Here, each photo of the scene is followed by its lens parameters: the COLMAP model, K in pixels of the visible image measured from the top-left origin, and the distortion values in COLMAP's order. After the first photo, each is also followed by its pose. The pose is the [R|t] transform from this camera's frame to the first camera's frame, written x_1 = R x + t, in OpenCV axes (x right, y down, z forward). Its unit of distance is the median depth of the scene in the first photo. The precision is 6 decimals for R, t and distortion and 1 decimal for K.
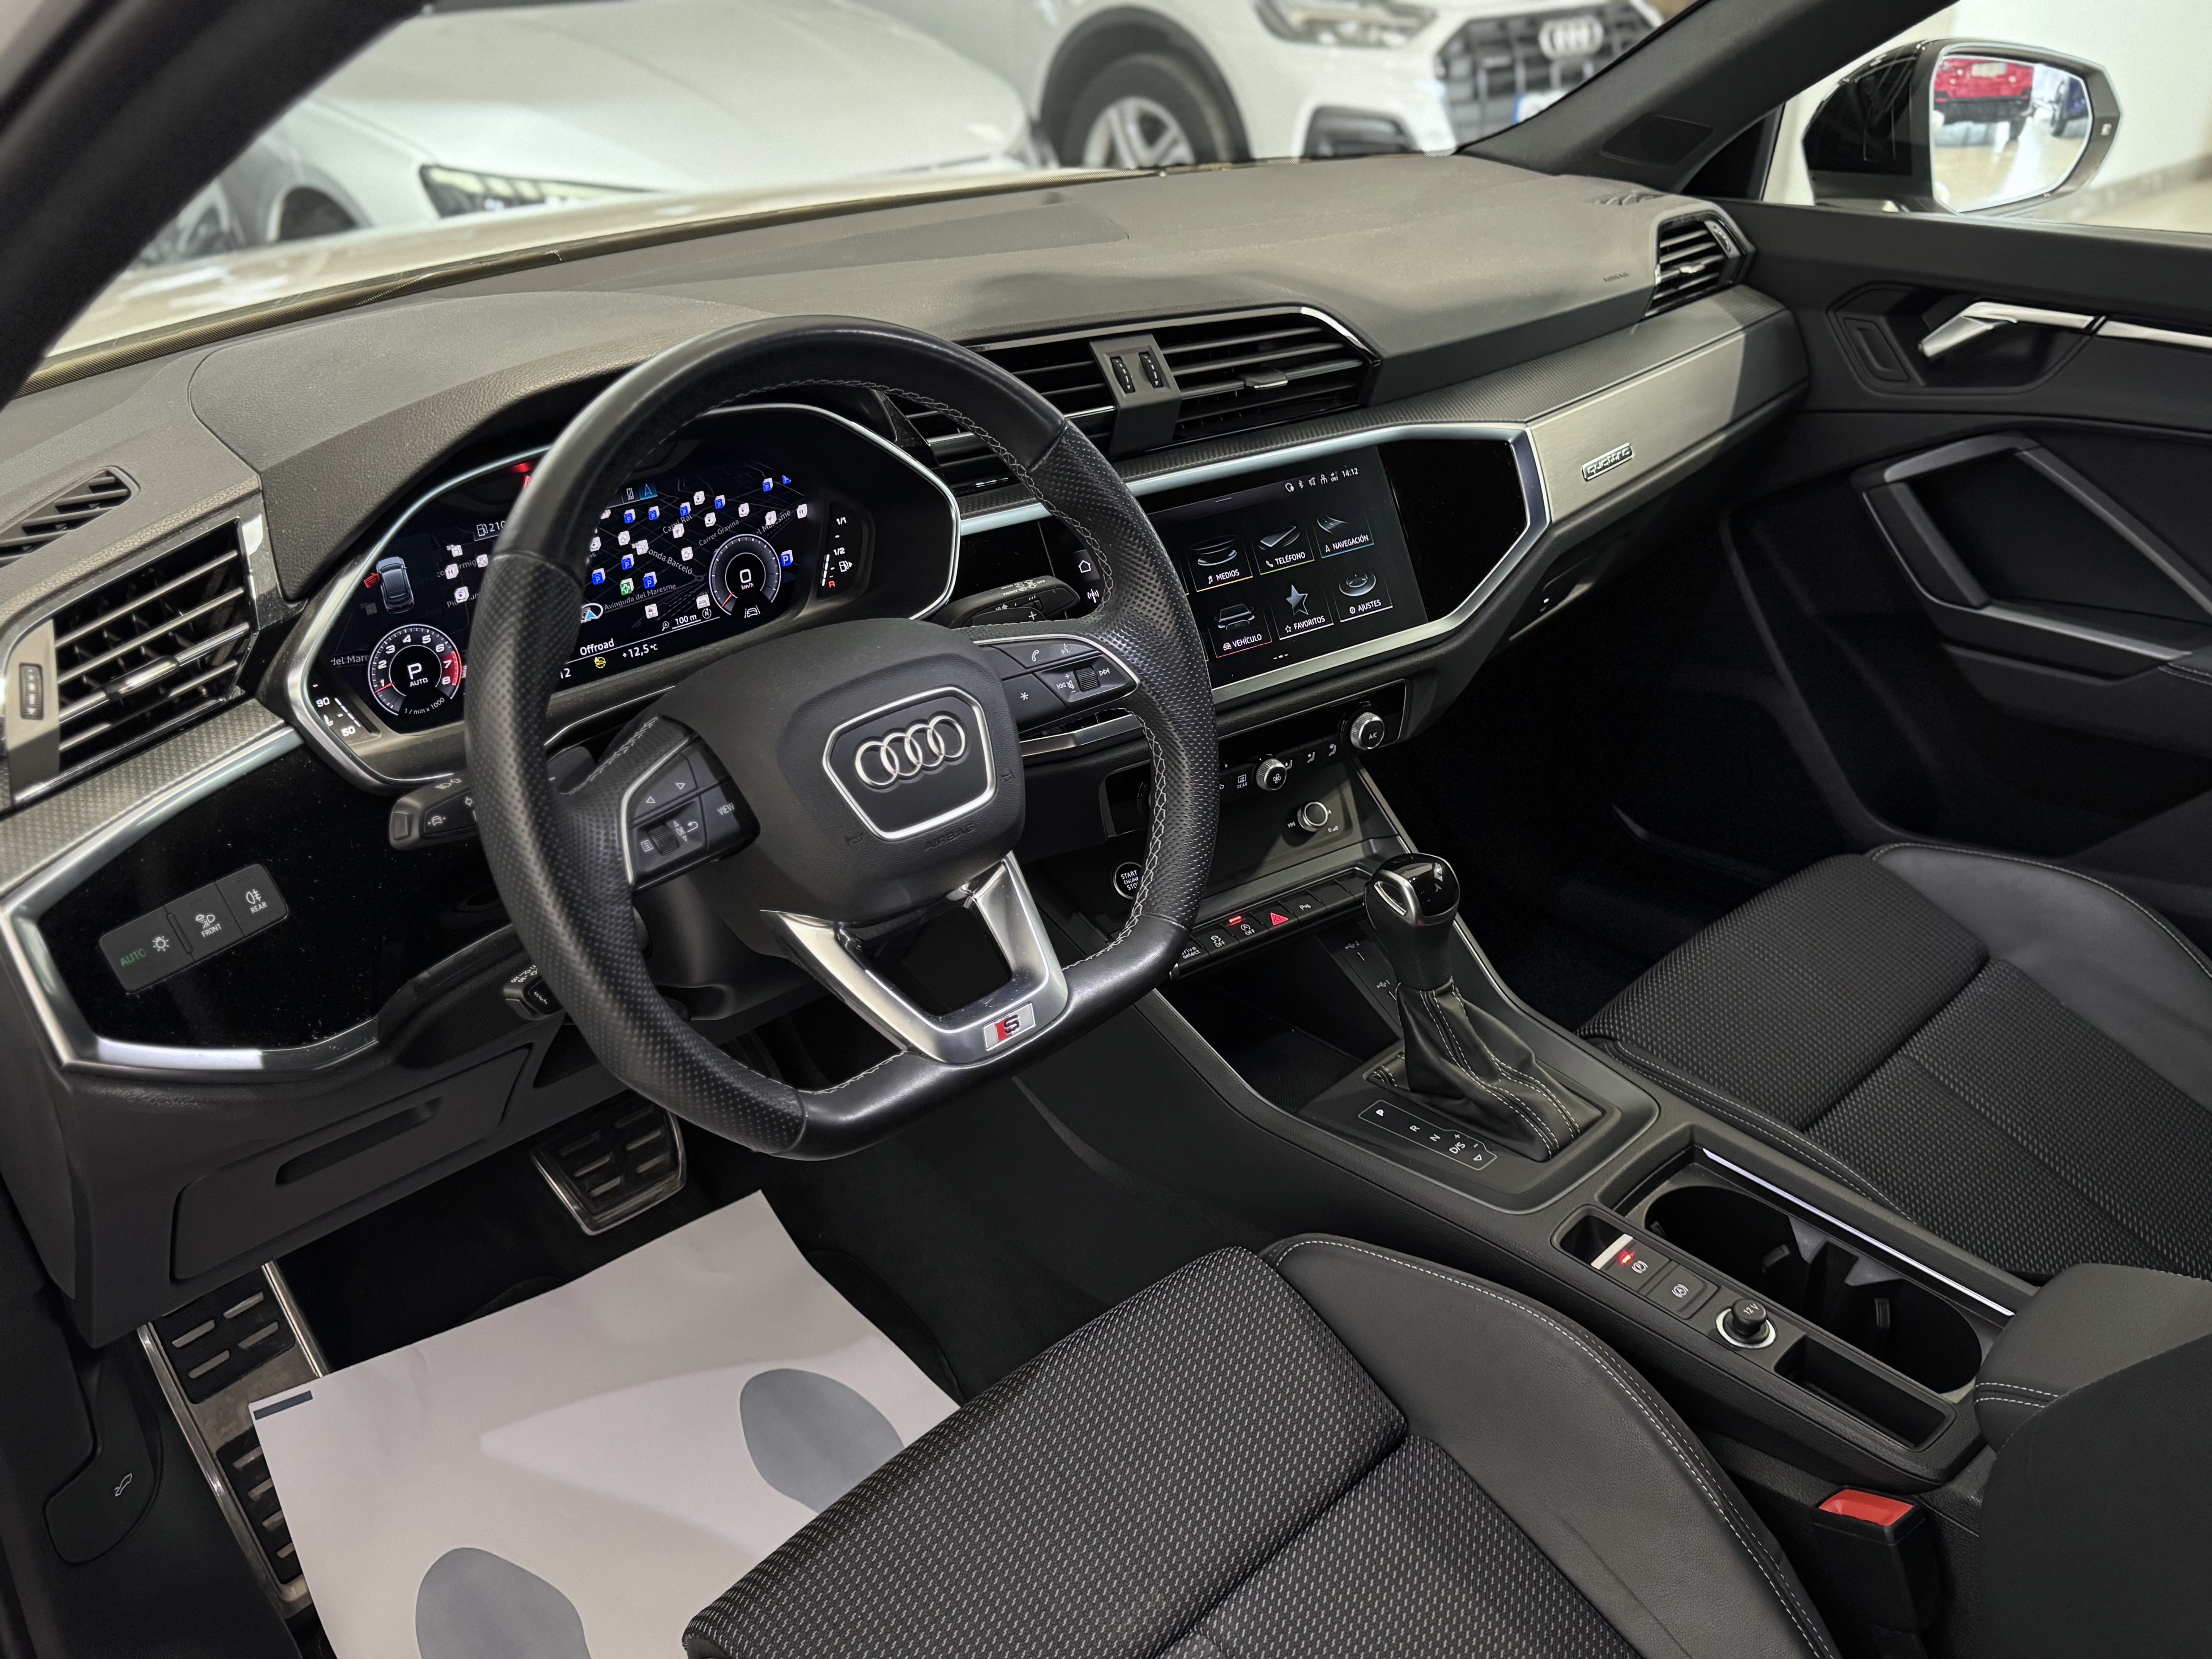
lens RADIAL K [[1851.5, 0, 1106.9], [0, 1851.5, 837.3], [0, 0, 1]] dist [0.169486, -0.357889]
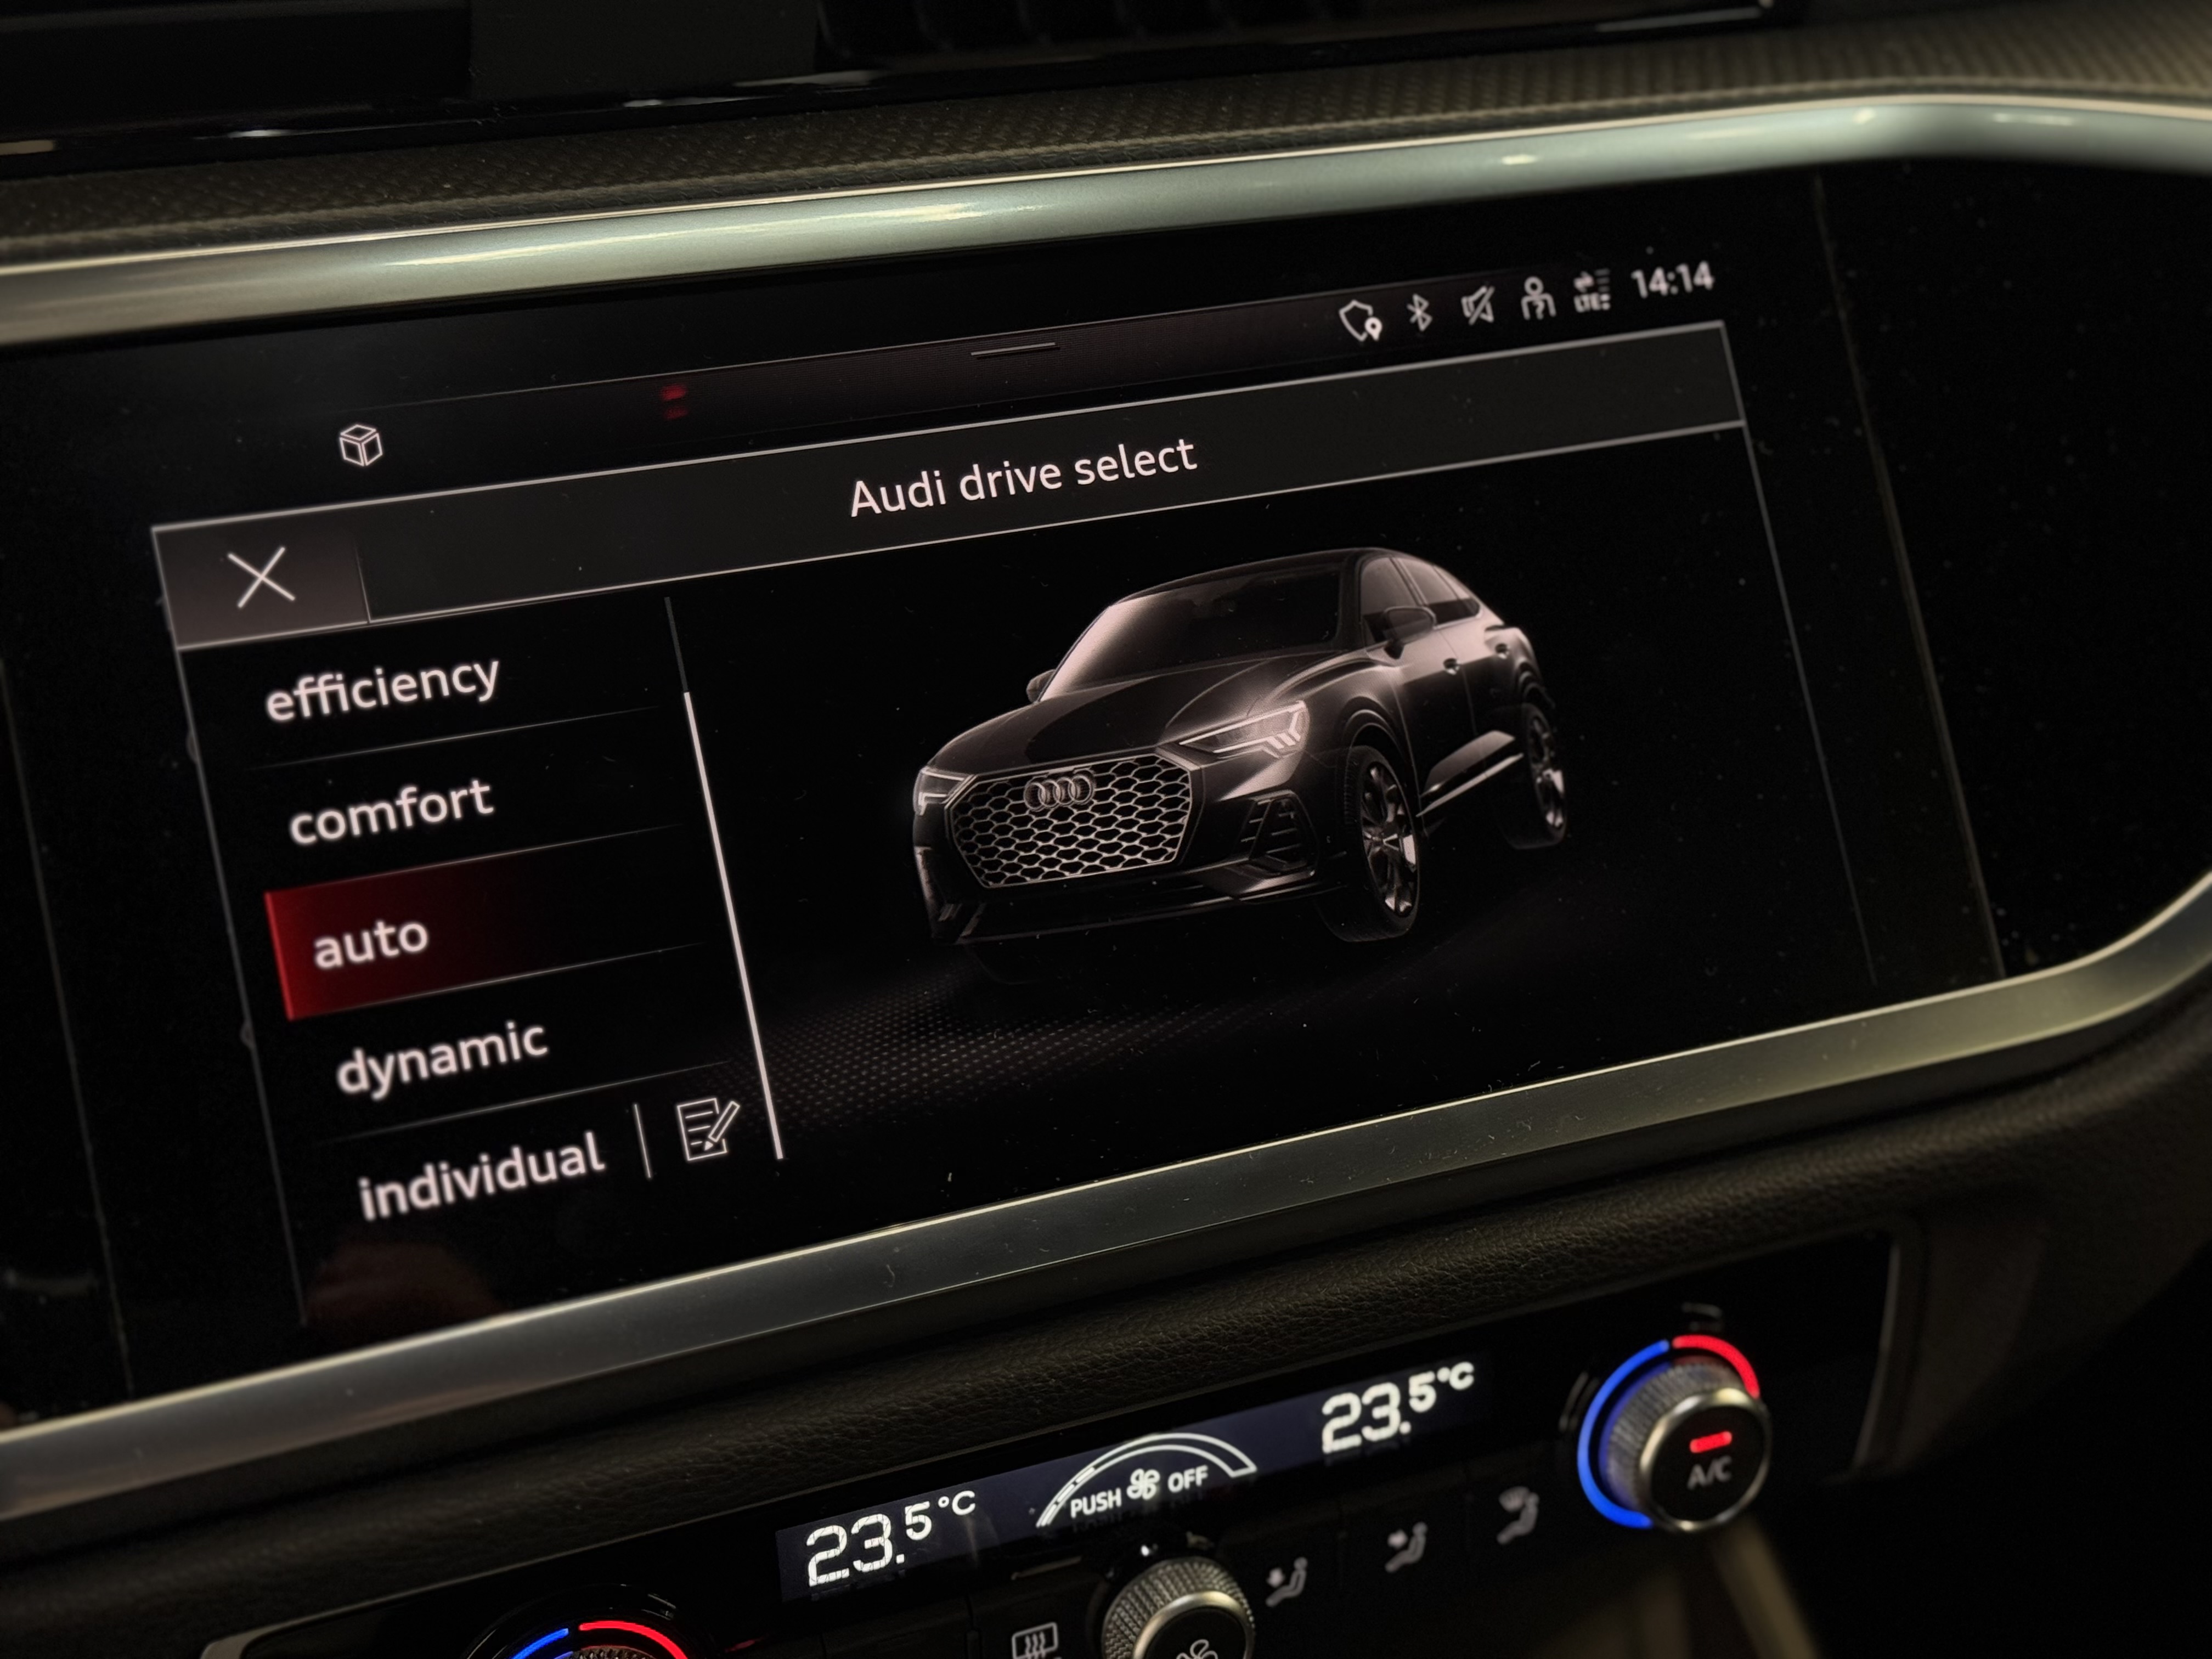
lens RADIAL K [[3239.0, 0, 1108.6], [0, 3239.0, 823.1], [0, 0, 1]] dist [0.150888, -0.100591]
pose [[0.980352, 0.076631, -0.181761, 0.155412], [-0.092319, 0.992553, -0.079471, -0.104740], [0.174318, 0.094690, 0.980126, 0.681796]]
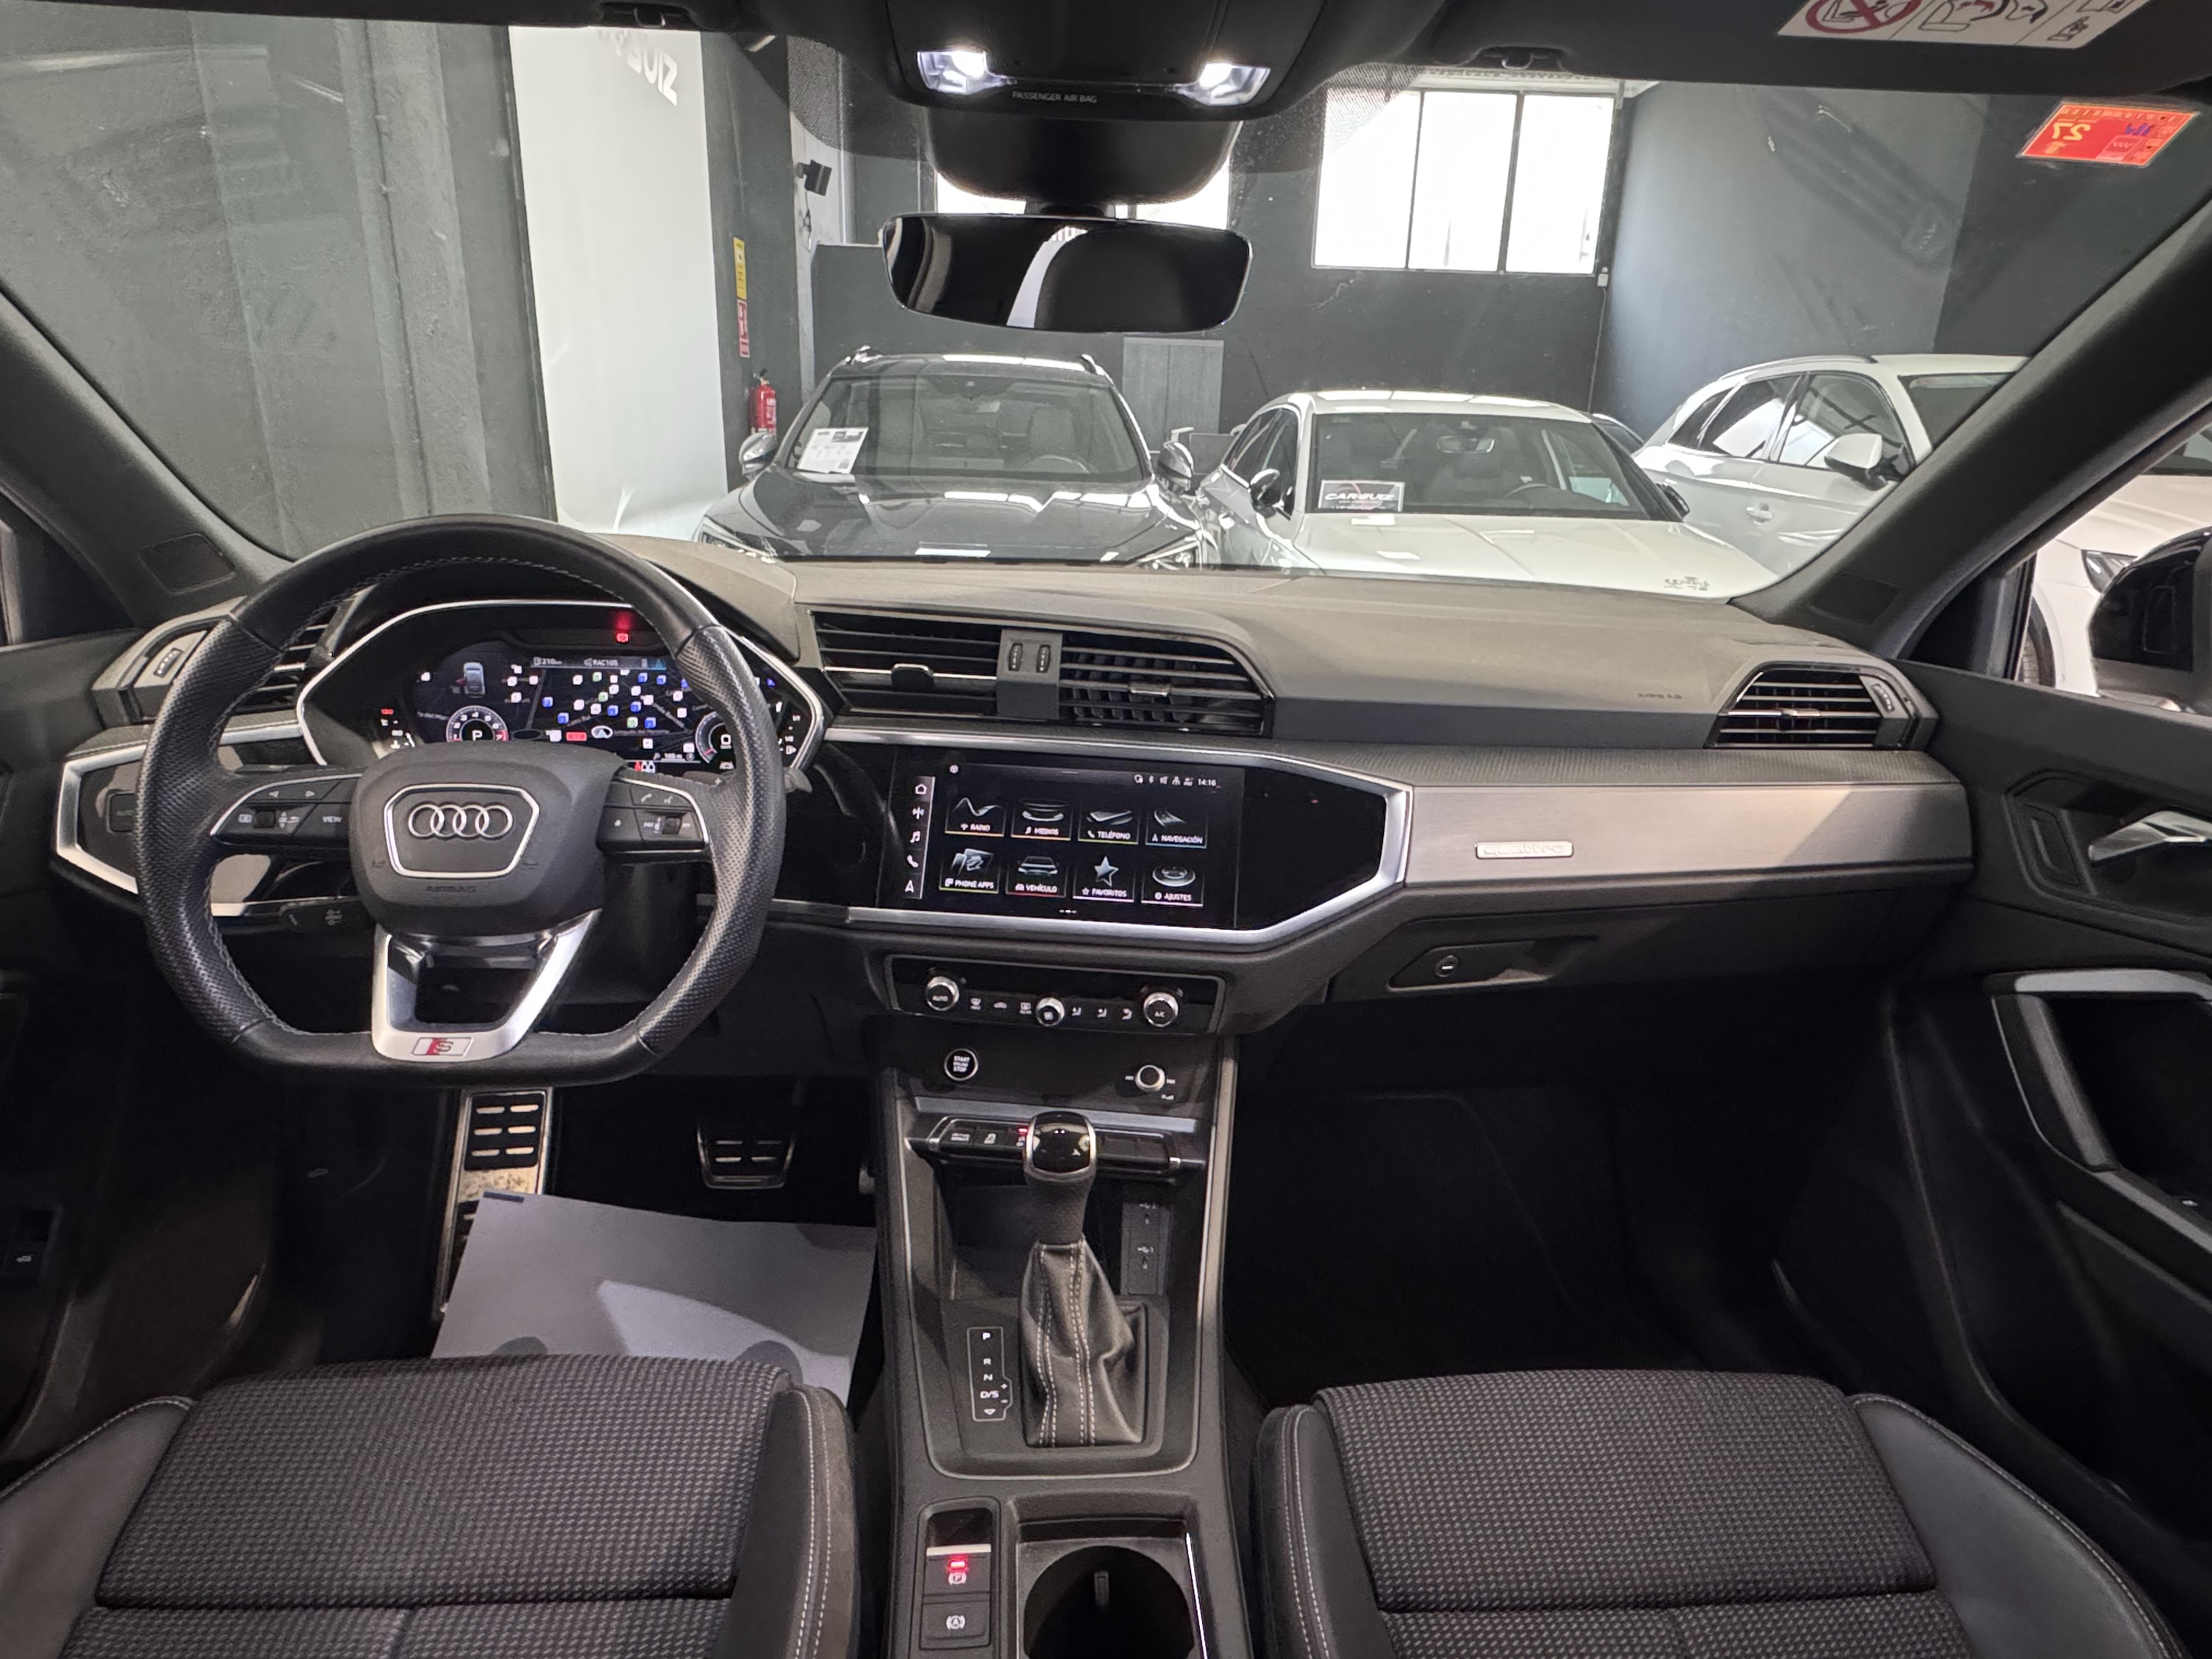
lens RADIAL K [[1242.1, 0, 1075.7], [0, 1242.1, 824.5], [0, 0, 1]] dist [0.000697, 0.000294]
pose [[0.755665, 0.228566, -0.613782, 0.594627], [-0.341848, 0.936997, -0.071943, -0.100863], [0.558668, 0.264185, 0.786191, 0.415699]]
